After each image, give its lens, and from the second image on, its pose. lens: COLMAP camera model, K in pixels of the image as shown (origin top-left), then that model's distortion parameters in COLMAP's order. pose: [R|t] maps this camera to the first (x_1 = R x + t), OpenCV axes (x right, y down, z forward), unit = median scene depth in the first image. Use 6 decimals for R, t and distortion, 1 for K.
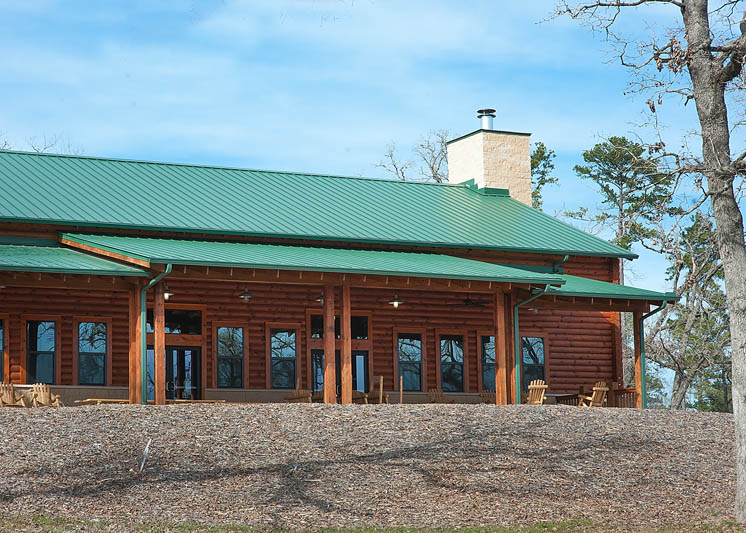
lens RADIAL K [[1948.9, 0, 373.0], [0, 1948.9, 266.5], [0, 0, 1]] dist [0.904372, 0.166276]
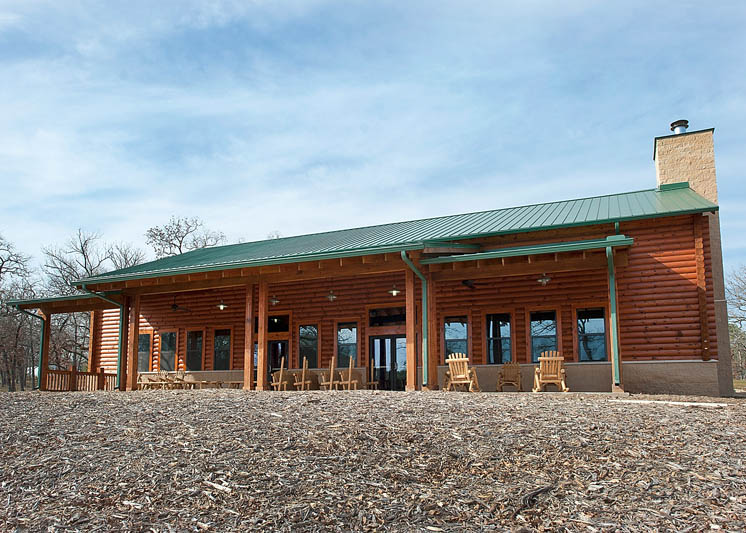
lens RADIAL K [[605.9, 0, 373.0], [0, 605.9, 266.5], [0, 0, 1]] dist [0.072957, -0.000330]
pose [[0.557449, -0.157221, -0.815188, 0.294964], [0.091573, 0.987558, -0.127845, 0.046876], [0.825145, -0.003382, 0.564910, 0.745832]]
